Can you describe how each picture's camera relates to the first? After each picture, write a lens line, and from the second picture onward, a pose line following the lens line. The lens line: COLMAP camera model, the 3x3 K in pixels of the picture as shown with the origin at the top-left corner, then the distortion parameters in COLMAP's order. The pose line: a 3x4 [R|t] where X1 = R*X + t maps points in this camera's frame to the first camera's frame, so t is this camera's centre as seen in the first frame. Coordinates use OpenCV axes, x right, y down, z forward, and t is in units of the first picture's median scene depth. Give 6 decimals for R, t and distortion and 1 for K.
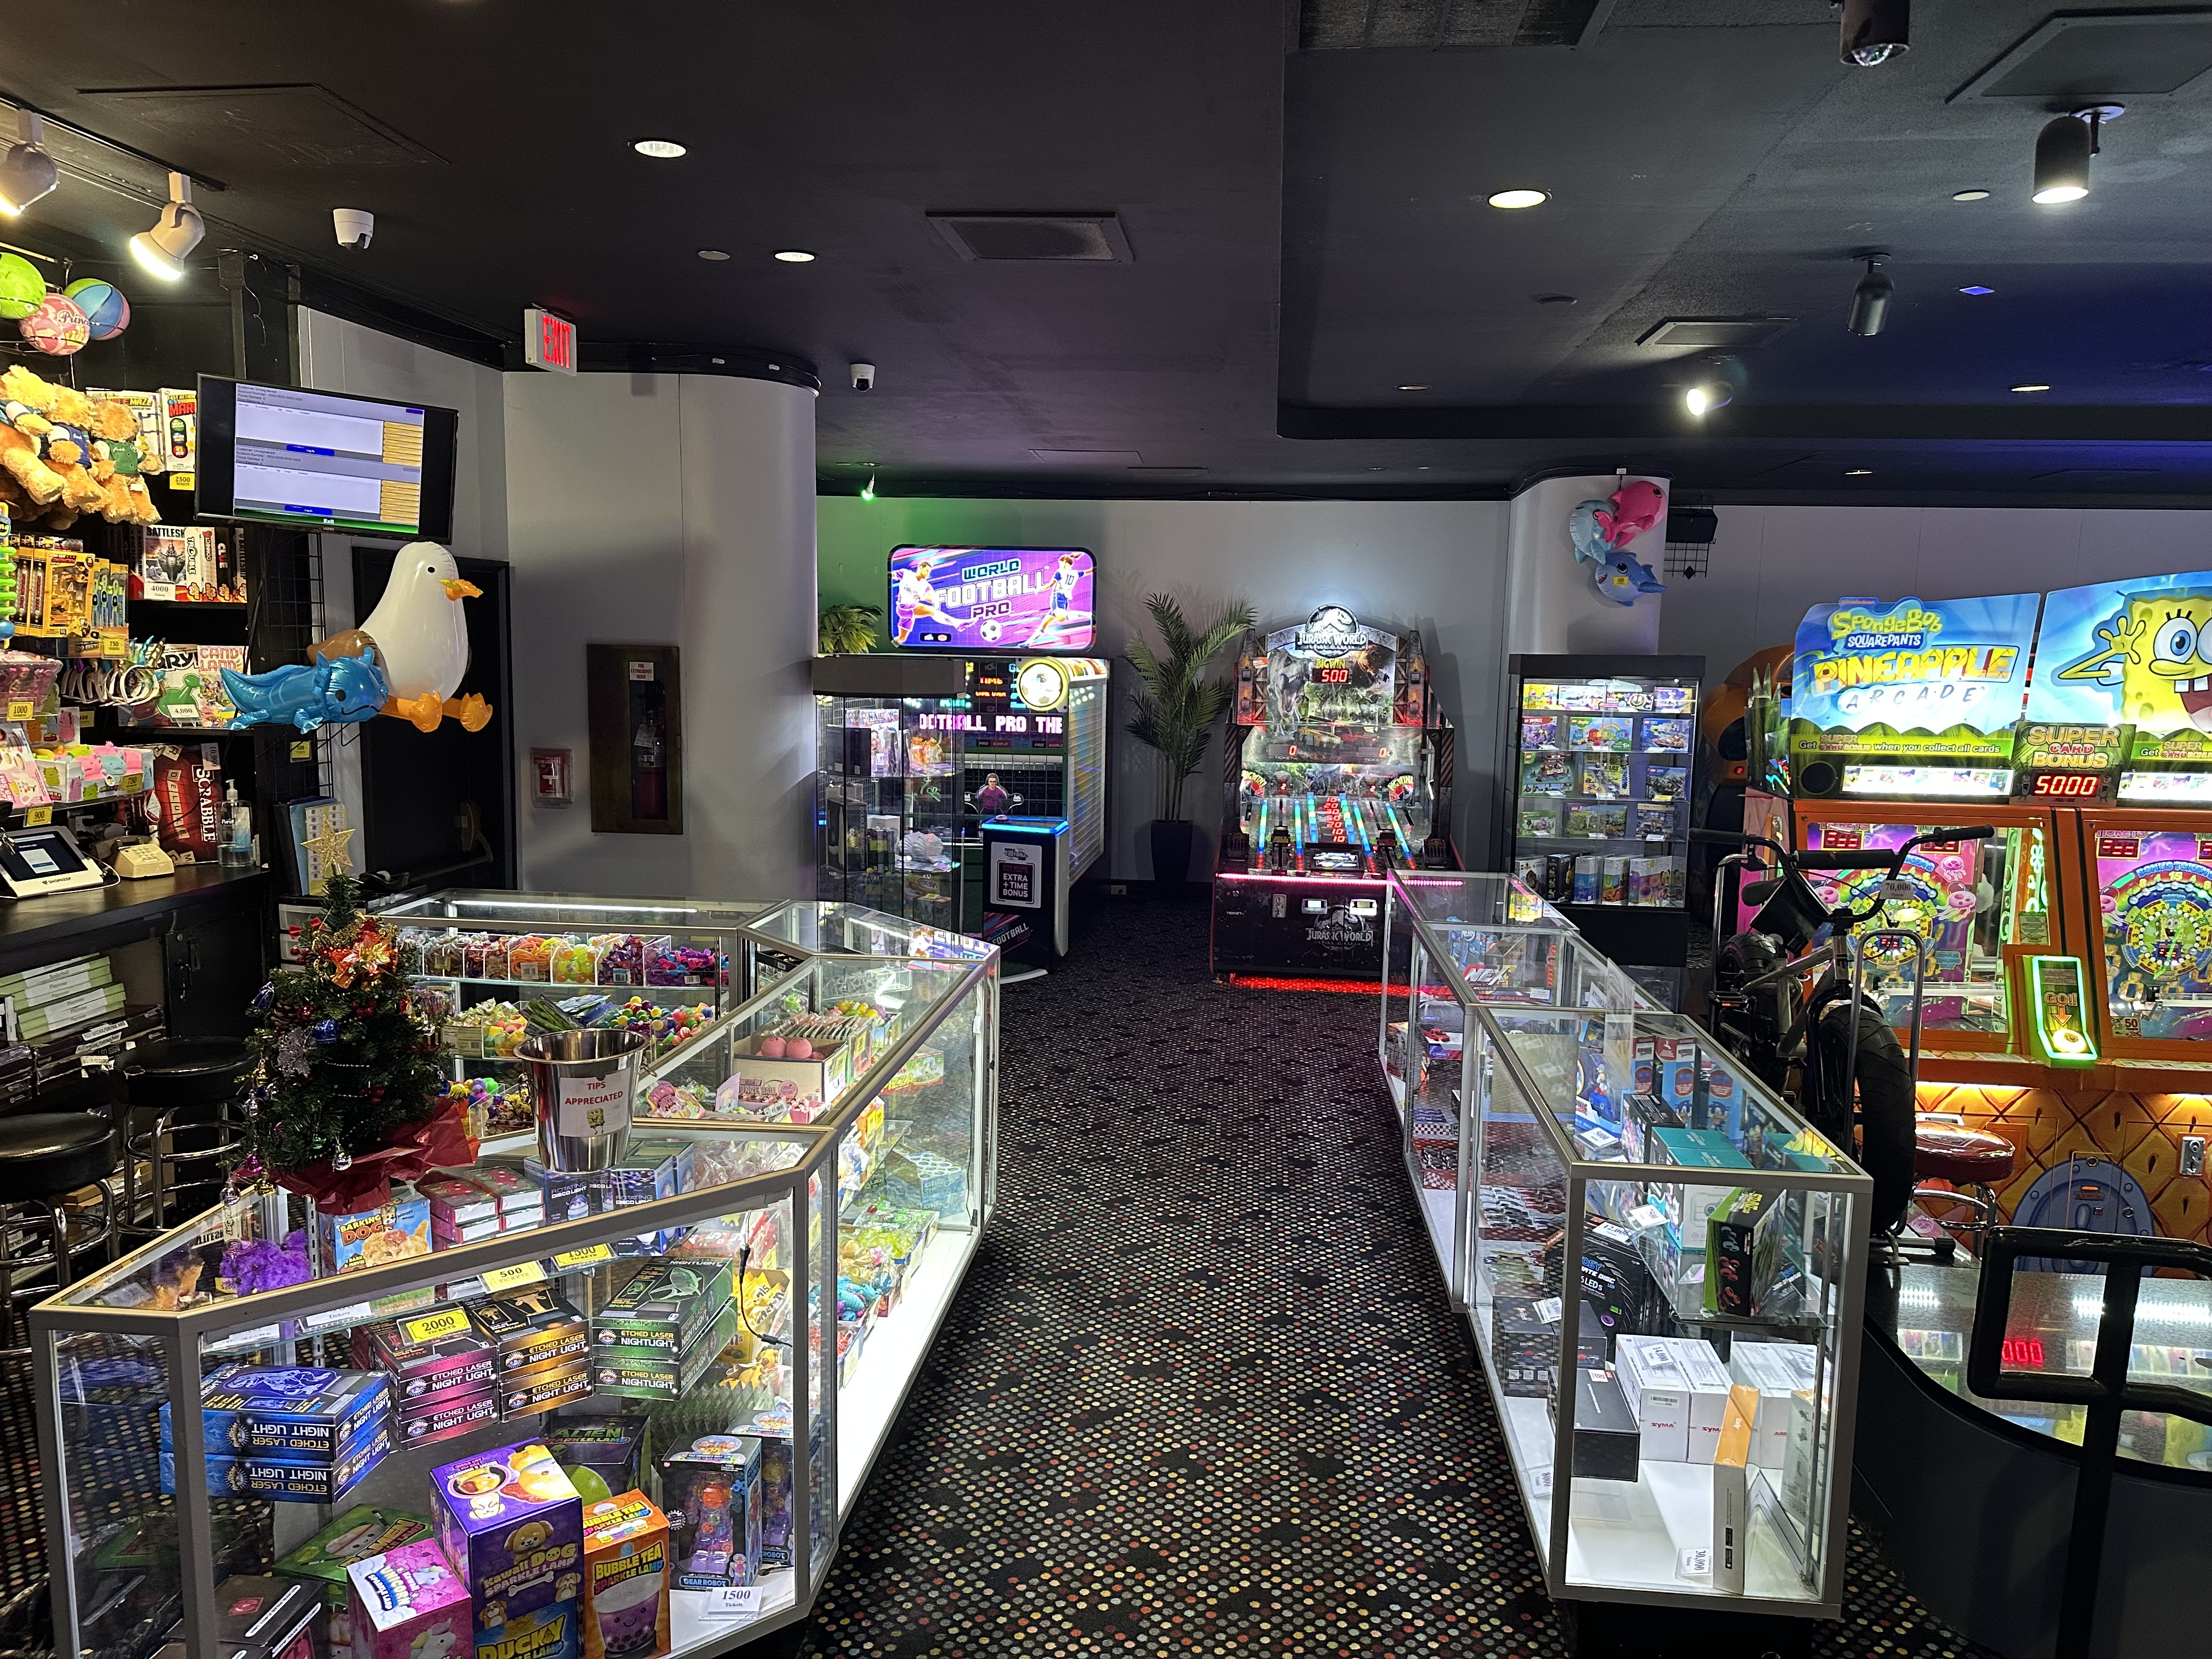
lens RADIAL K [[1549.1, 0, 1107.6], [0, 1549.1, 829.9], [0, 0, 1]] dist [-0.000488, -0.000048]
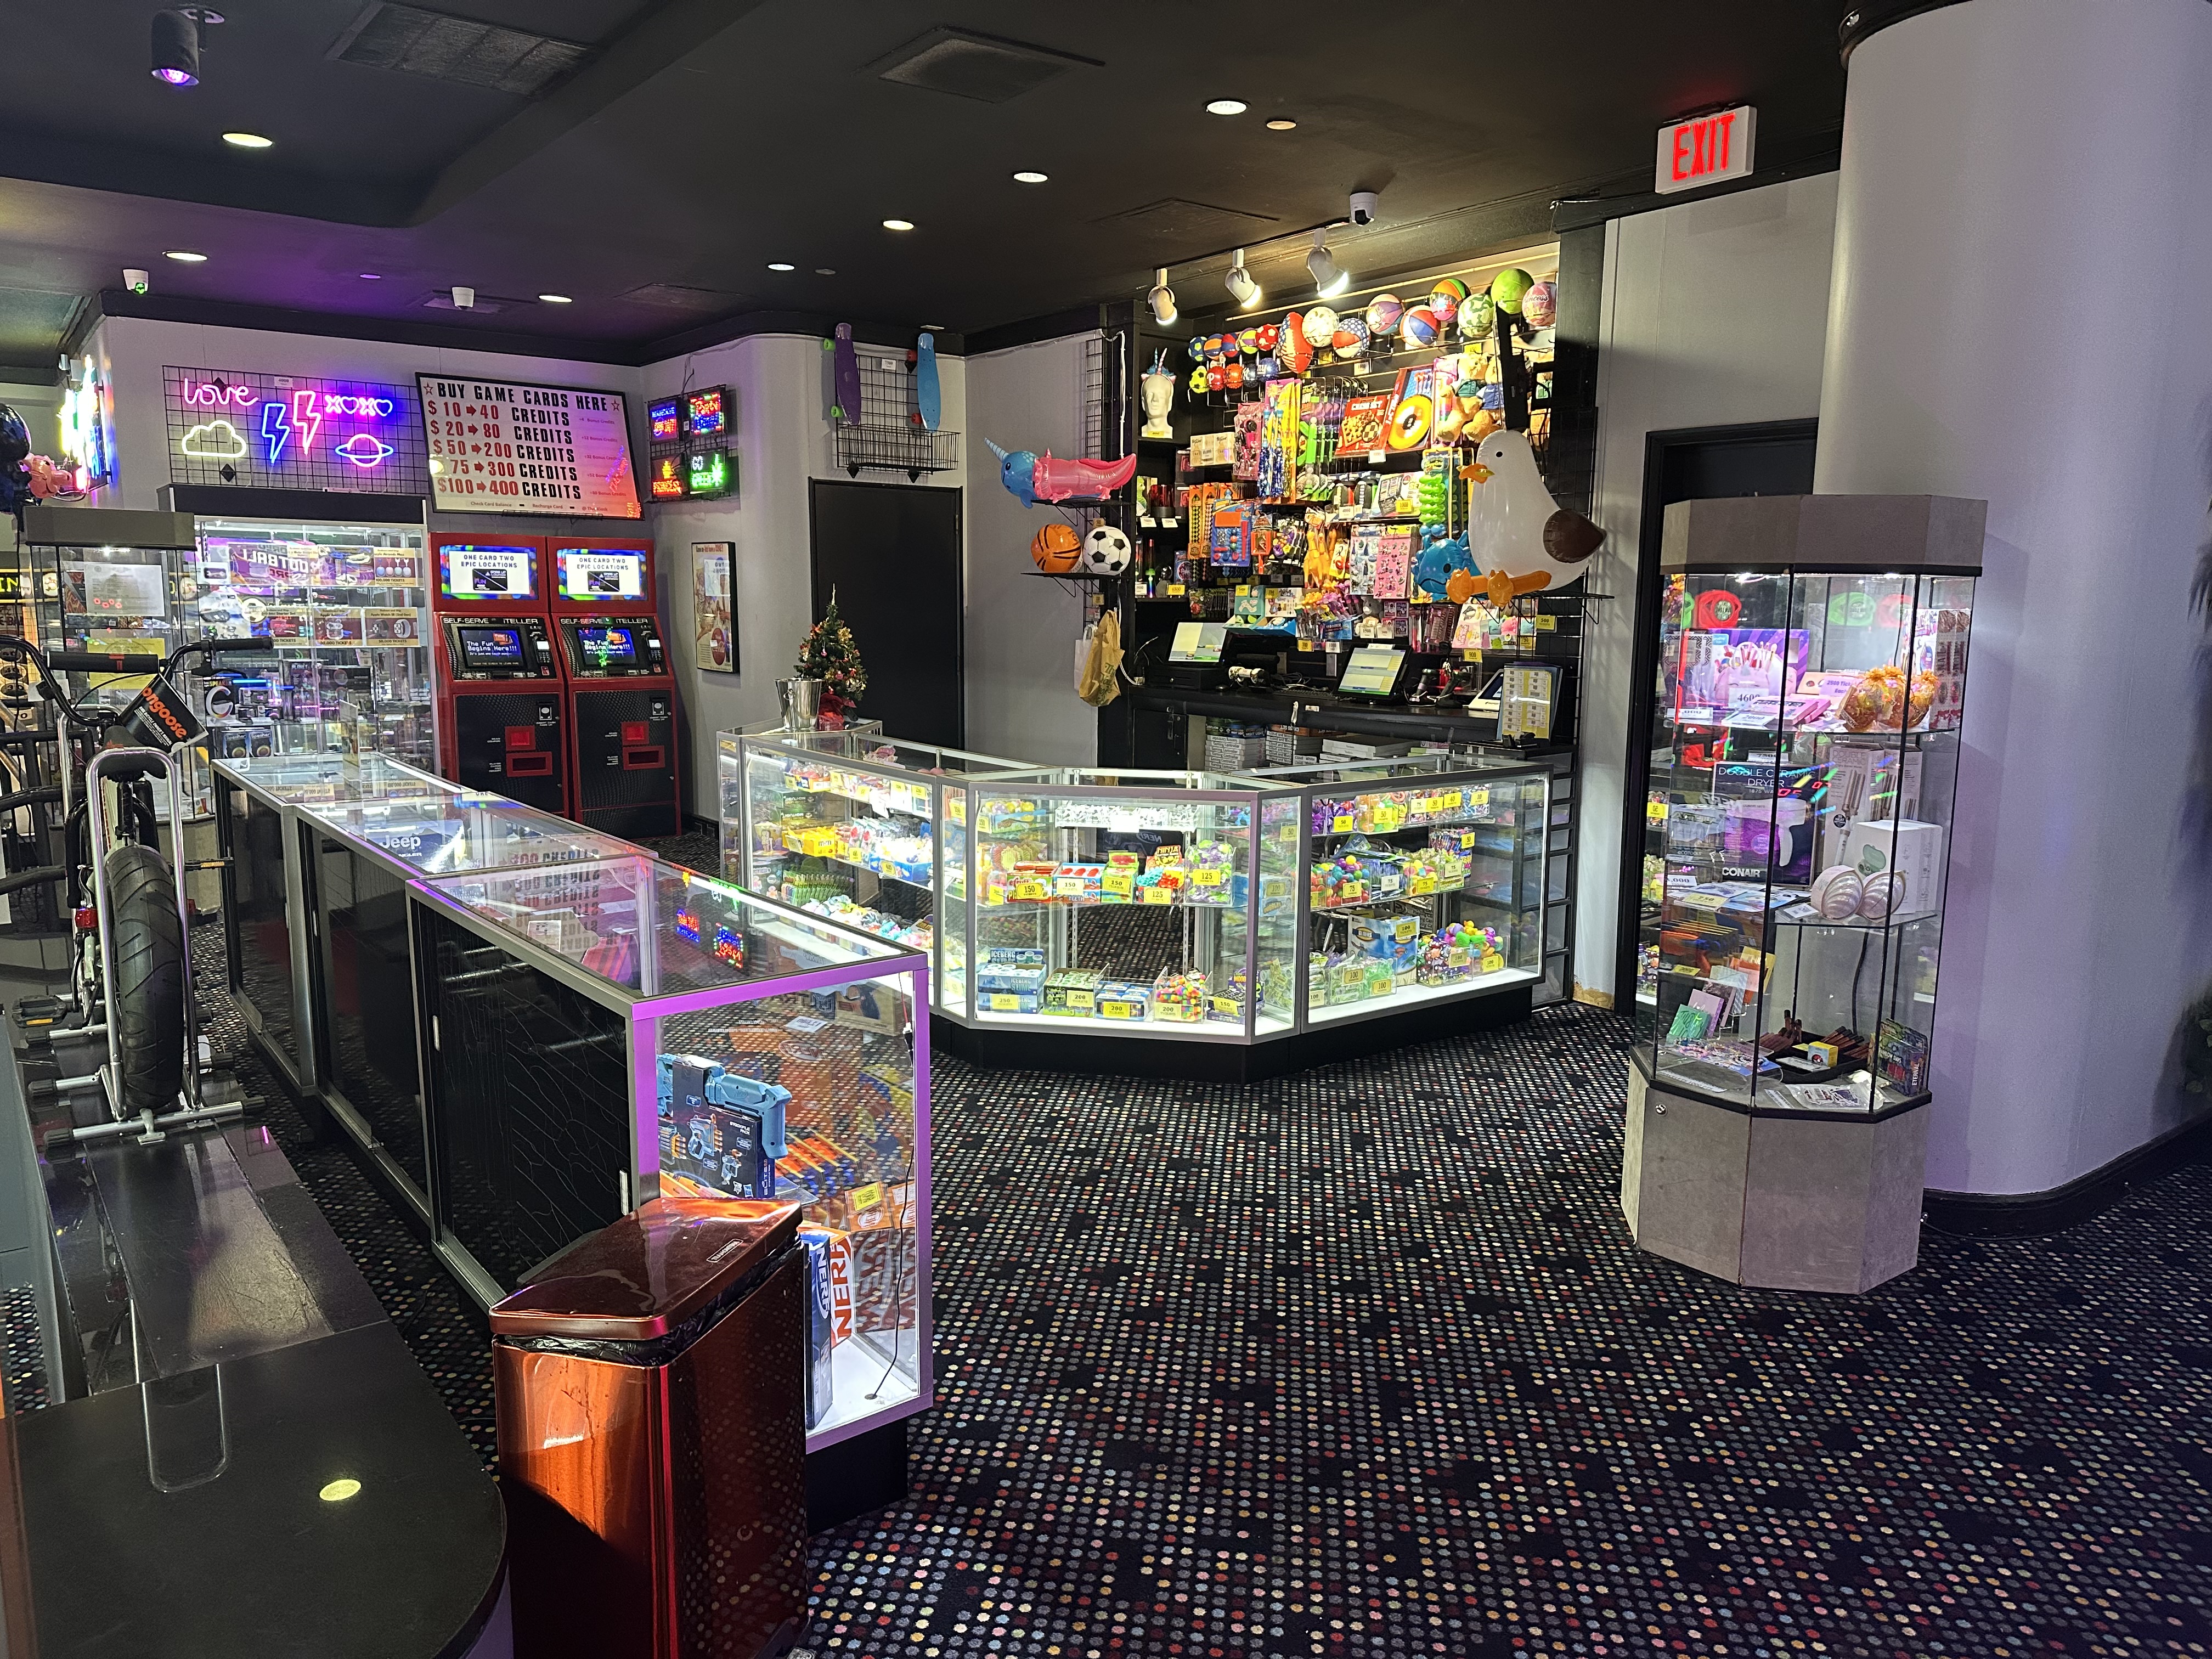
lens RADIAL K [[1549.1, 0, 1111.4], [0, 1549.1, 828.3], [0, 0, 1]] dist [-0.000488, -0.000048]
pose [[-0.737380, 0.078069, -0.670952, 0.434874], [-0.105670, 0.967737, 0.228733, -0.110547], [0.667162, 0.239563, -0.705340, 1.375845]]
